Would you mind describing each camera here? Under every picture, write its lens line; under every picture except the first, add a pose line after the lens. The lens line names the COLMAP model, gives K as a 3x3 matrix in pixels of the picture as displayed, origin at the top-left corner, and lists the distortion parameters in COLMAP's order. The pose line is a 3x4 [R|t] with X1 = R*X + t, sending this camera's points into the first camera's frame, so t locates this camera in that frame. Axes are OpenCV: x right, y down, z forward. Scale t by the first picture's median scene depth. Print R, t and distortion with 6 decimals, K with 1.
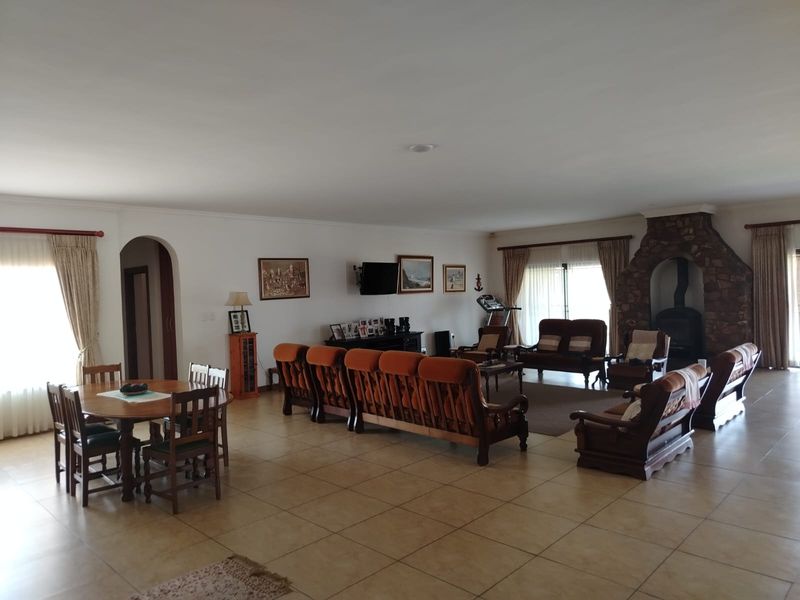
lens RADIAL K [[606.5, 0, 400.0], [0, 606.5, 300.0], [0, 0, 1]] dist [0.021003, -0.007275]
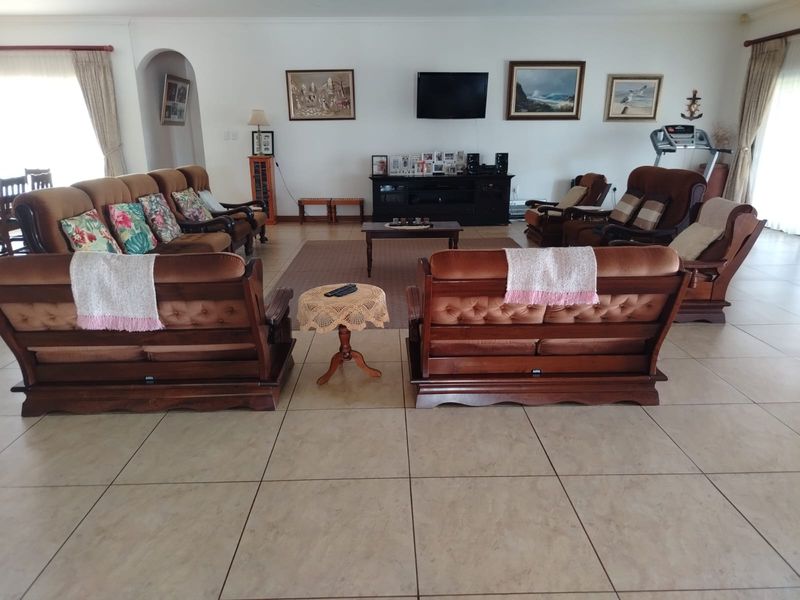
lens RADIAL K [[606.5, 0, 400.0], [0, 606.5, 300.0], [0, 0, 1]] dist [0.021003, -0.007275]
pose [[0.676843, 0.244358, -0.694387, 0.534787], [-0.034049, 0.952679, 0.302064, -0.022516], [0.735340, -0.180806, 0.653134, 0.457586]]
